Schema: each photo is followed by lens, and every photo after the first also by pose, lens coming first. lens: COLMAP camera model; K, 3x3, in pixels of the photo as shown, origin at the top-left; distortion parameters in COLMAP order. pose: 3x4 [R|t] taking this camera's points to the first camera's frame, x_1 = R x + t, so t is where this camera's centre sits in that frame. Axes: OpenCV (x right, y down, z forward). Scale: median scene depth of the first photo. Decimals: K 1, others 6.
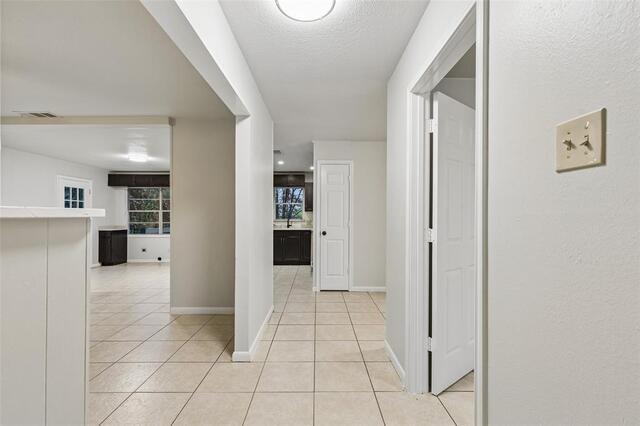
lens RADIAL K [[287.9, 0, 318.9], [0, 287.9, 215.7], [0, 0, 1]] dist [0.010223, -0.002025]
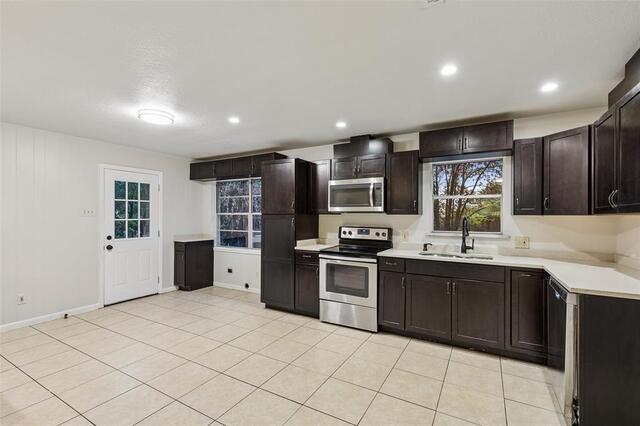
lens RADIAL K [[287.9, 0, 319.3], [0, 287.9, 215.6], [0, 0, 1]] dist [0.010223, -0.002025]
pose [[0.862272, 0.002277, -0.506441, -0.075889], [-0.000909, 0.999995, 0.002948, -0.014696], [0.506445, -0.002082, 0.862270, 0.524961]]
